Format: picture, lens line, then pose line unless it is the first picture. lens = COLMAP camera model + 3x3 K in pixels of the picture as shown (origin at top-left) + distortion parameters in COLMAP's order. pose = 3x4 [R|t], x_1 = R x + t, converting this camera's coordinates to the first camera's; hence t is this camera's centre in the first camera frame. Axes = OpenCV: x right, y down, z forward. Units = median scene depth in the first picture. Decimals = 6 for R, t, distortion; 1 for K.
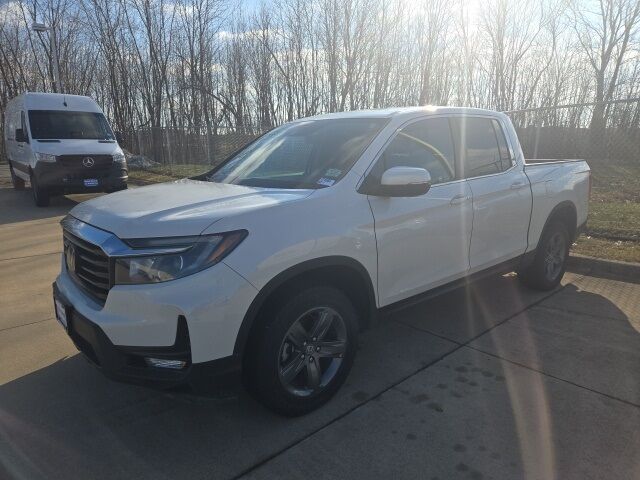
lens RADIAL K [[428.0, 0, 320.0], [0, 428.0, 240.0], [0, 0, 1]] dist [0.044838, 0.001321]
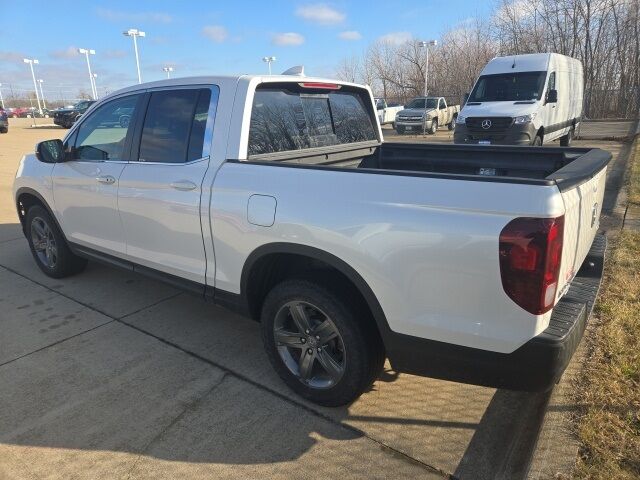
lens RADIAL K [[441.8, 0, 320.0], [0, 441.8, 240.0], [0, 0, 1]] dist [0.001362, 0.000285]
pose [[0.200957, 0.273375, -0.940682, 1.142875], [-0.187474, 0.953255, 0.236979, -0.229248], [0.961494, 0.128730, 0.242814, 0.996689]]
